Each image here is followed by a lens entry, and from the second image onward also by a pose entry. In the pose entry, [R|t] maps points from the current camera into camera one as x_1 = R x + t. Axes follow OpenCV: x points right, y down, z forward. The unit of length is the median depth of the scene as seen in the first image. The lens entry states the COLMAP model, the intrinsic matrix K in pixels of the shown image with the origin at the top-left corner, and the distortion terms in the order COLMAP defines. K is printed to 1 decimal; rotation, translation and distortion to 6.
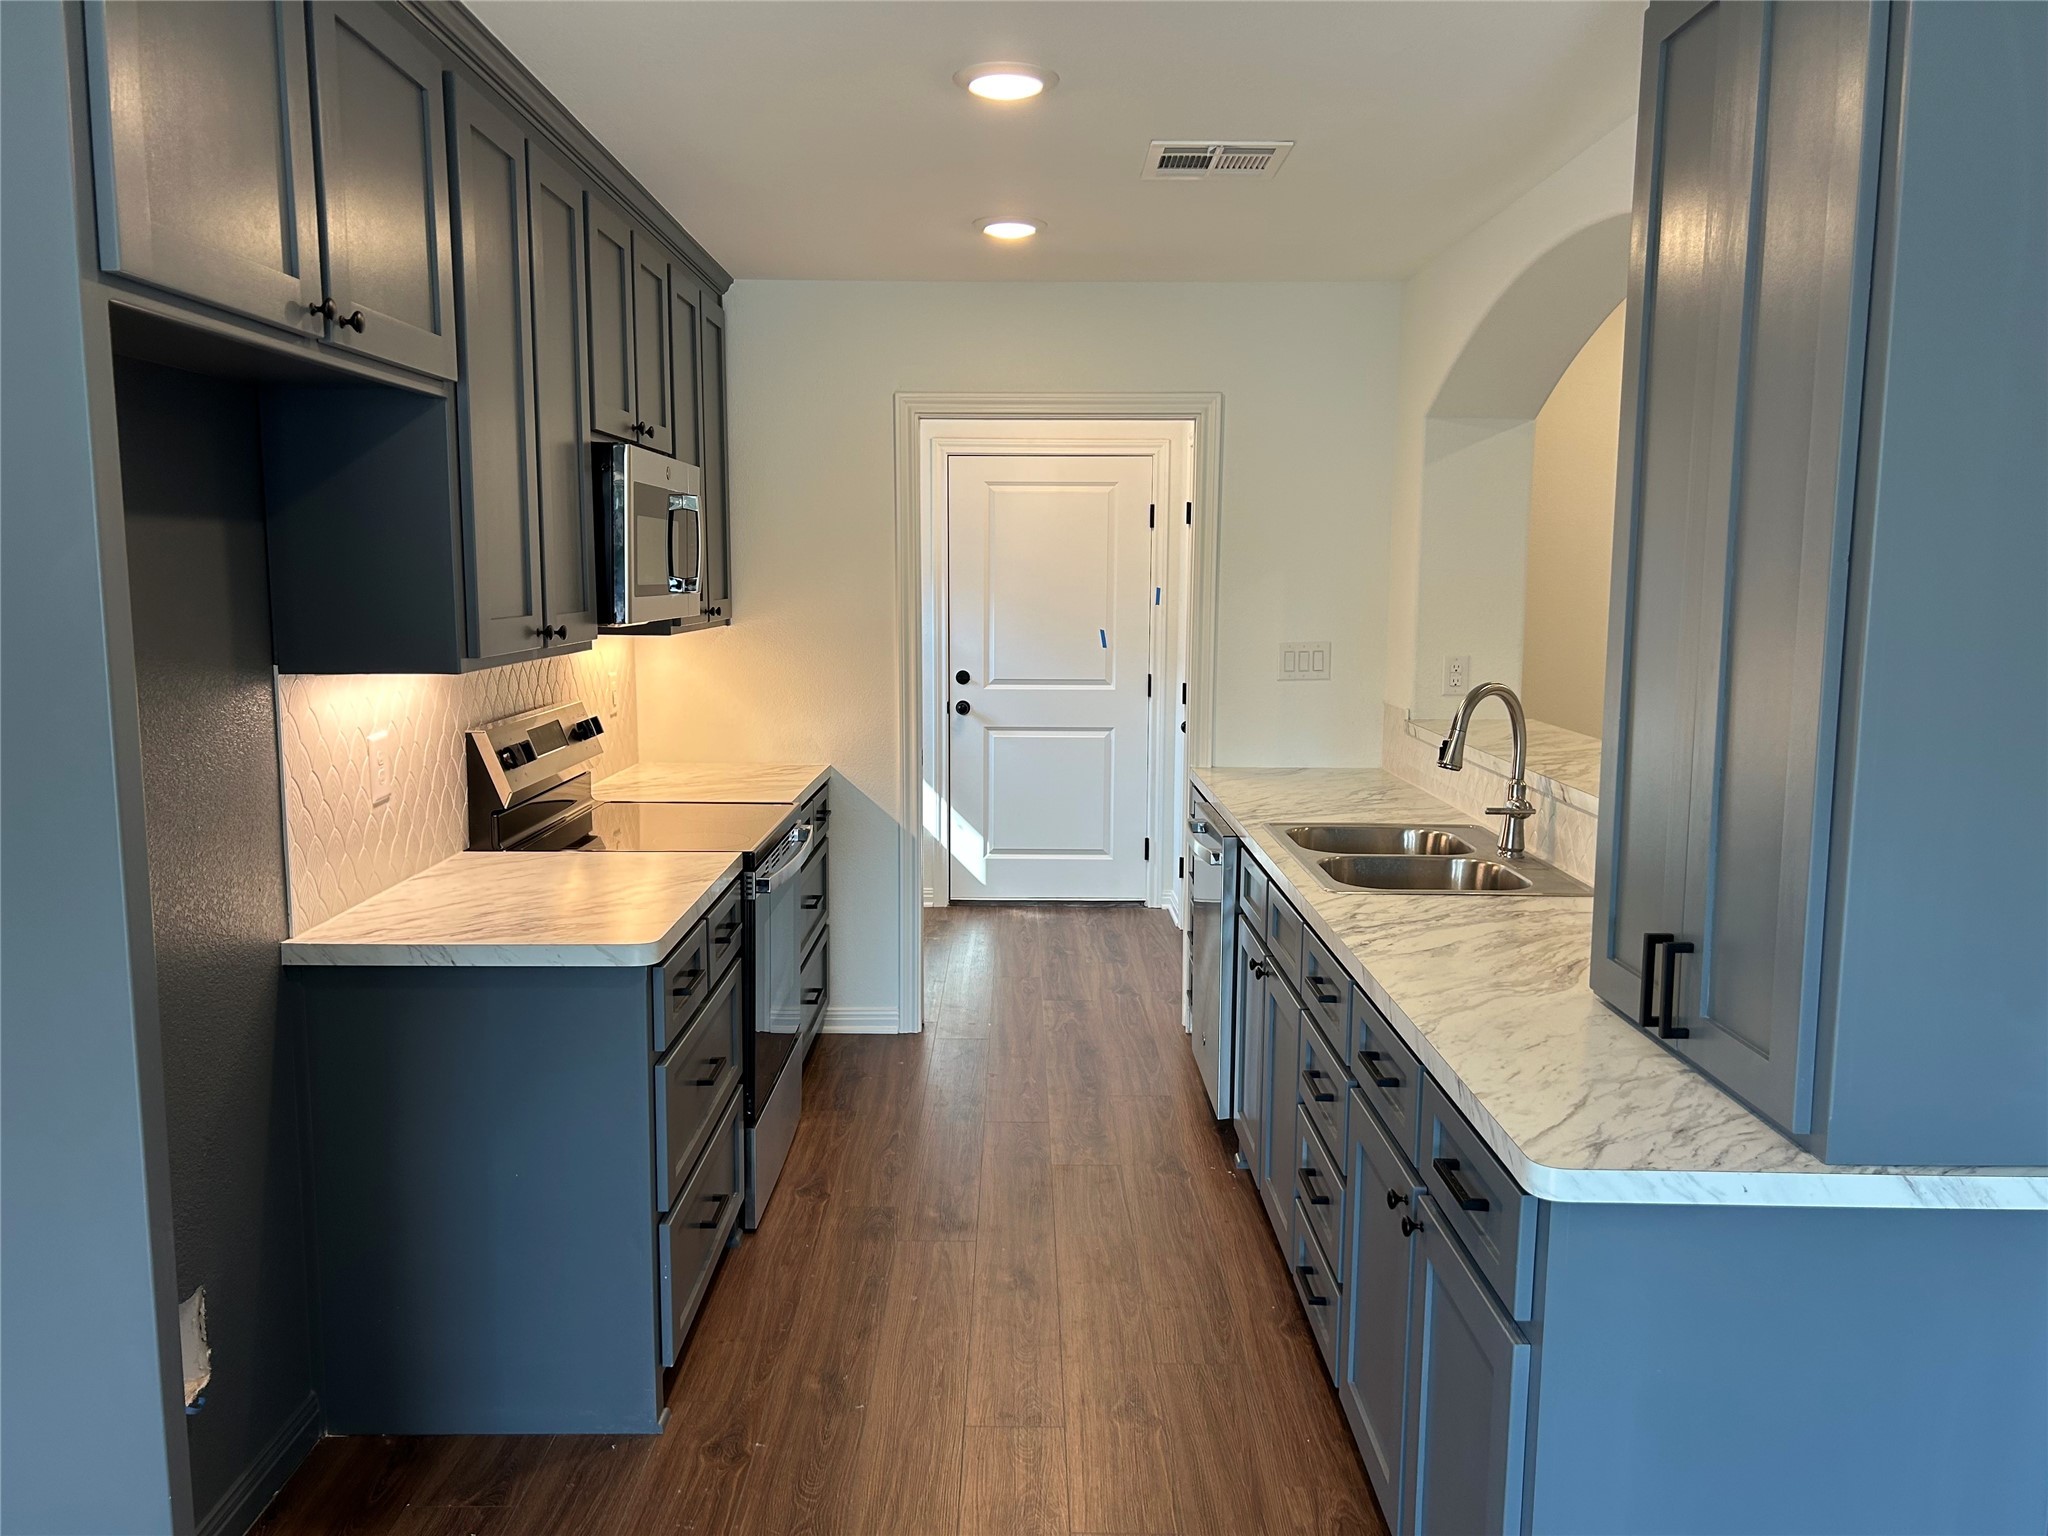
lens RADIAL K [[1550.4, 0, 1024.0], [0, 1550.4, 768.0], [0, 0, 1]] dist [0.164069, -0.399560]
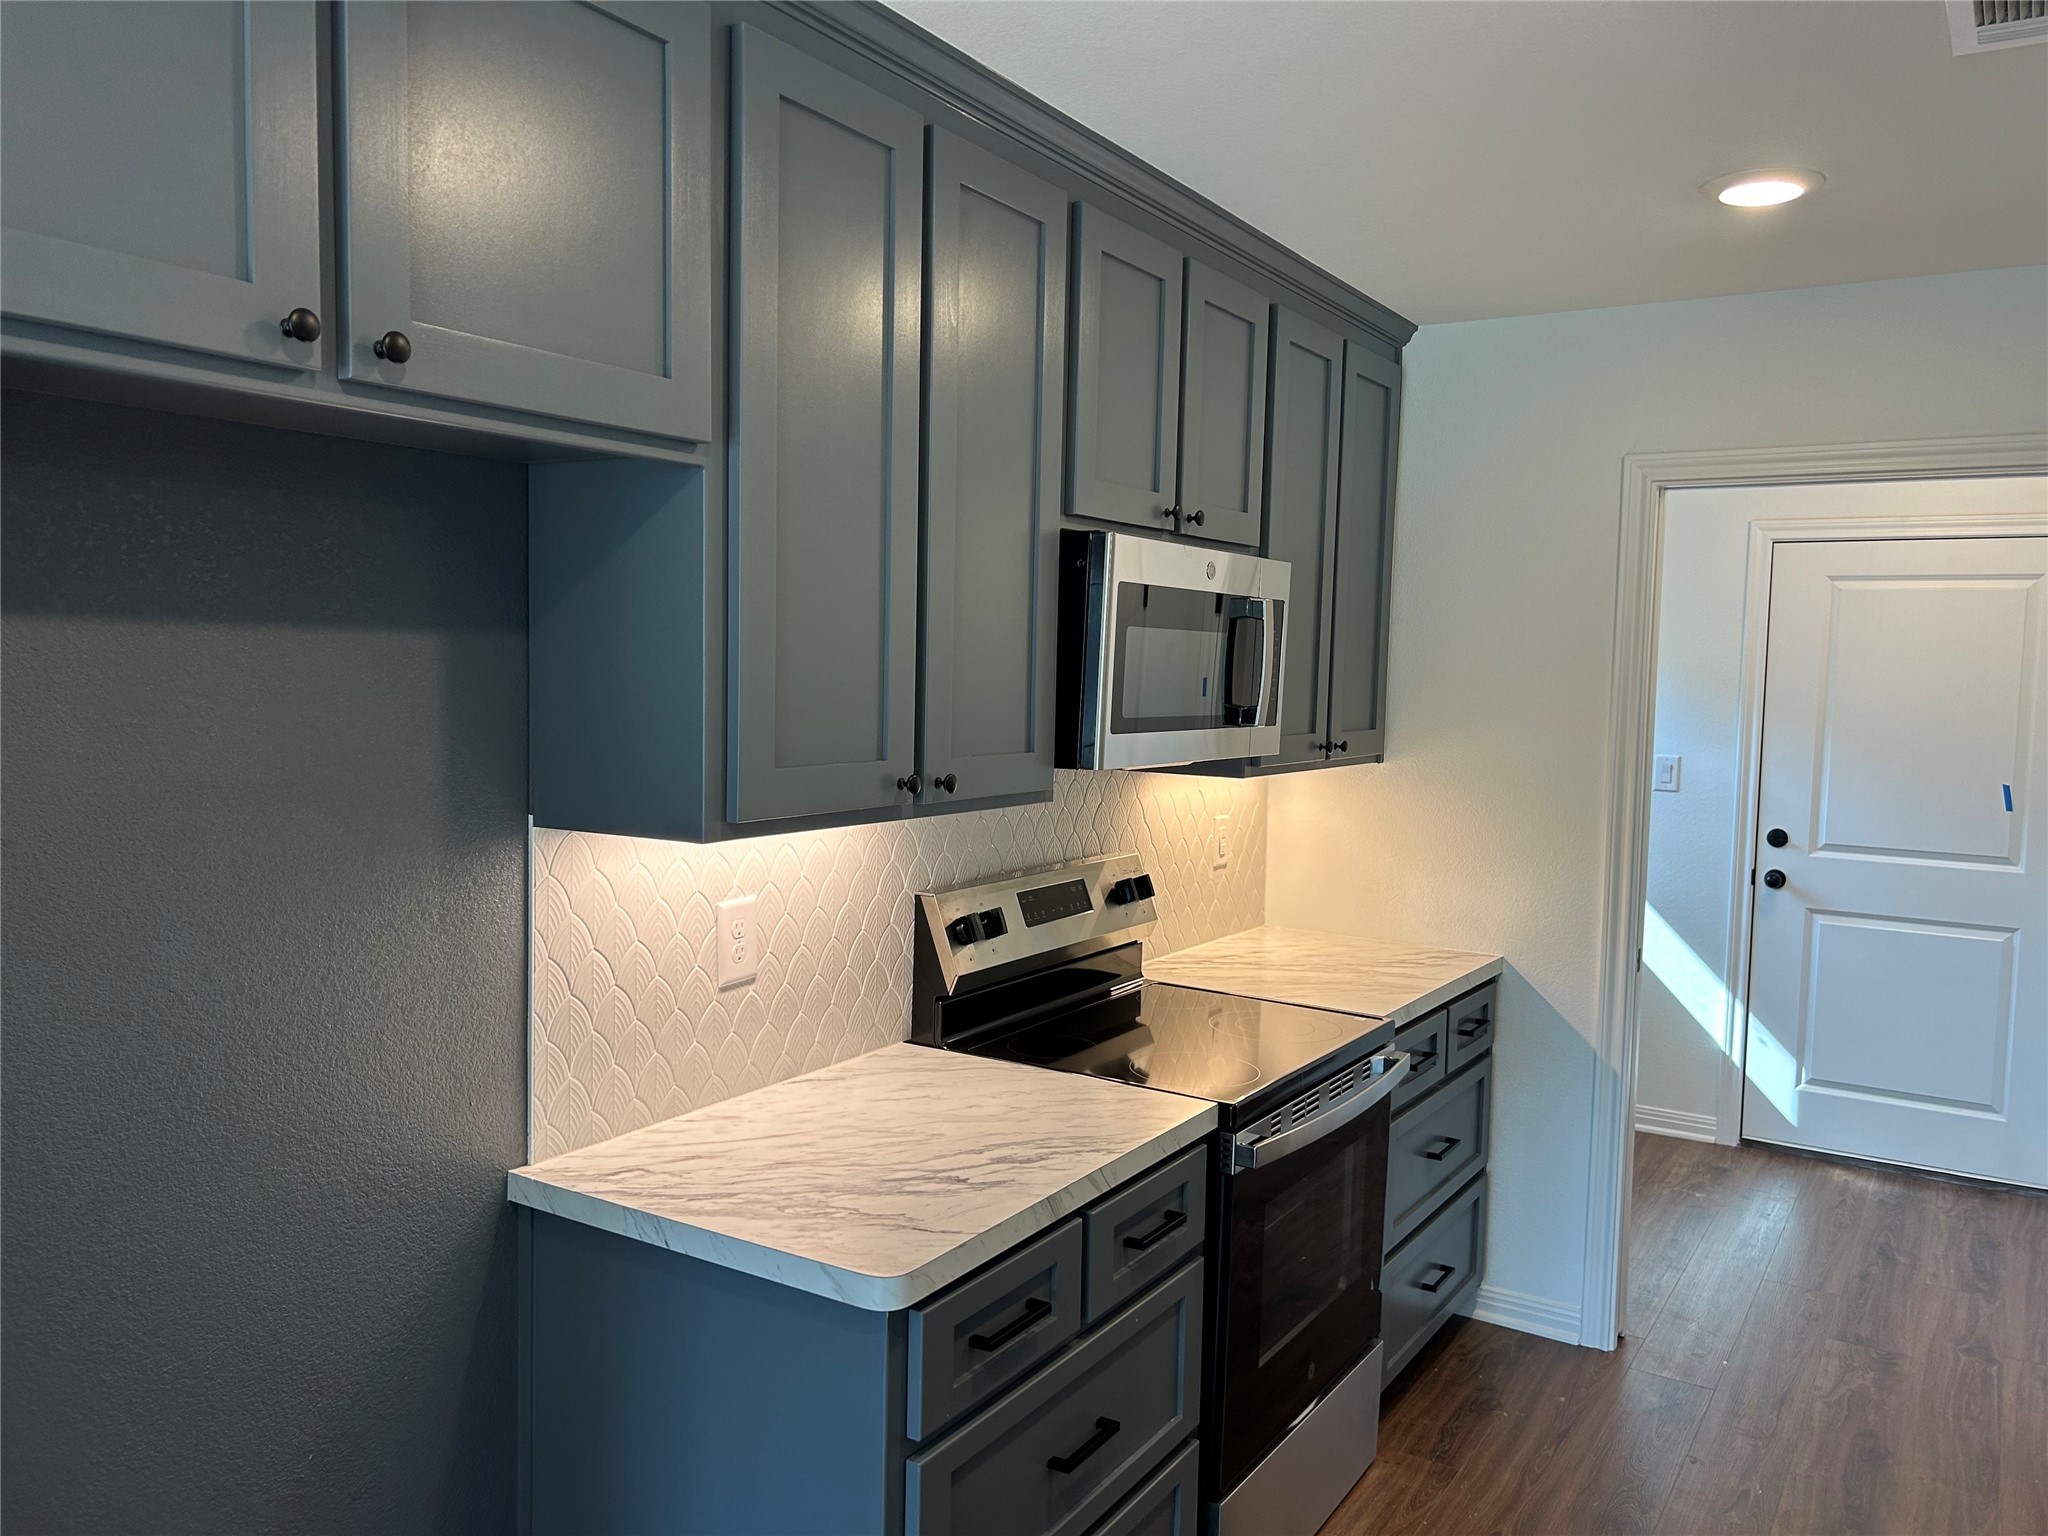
lens RADIAL K [[1557.8, 0, 1024.0], [0, 1557.8, 768.0], [0, 0, 1]] dist [0.070899, -0.084451]
pose [[0.843766, 0.053285, -0.534059, 0.077672], [-0.088279, 0.995285, -0.040170, -0.041243], [0.529401, 0.081041, 0.844492, 0.244131]]
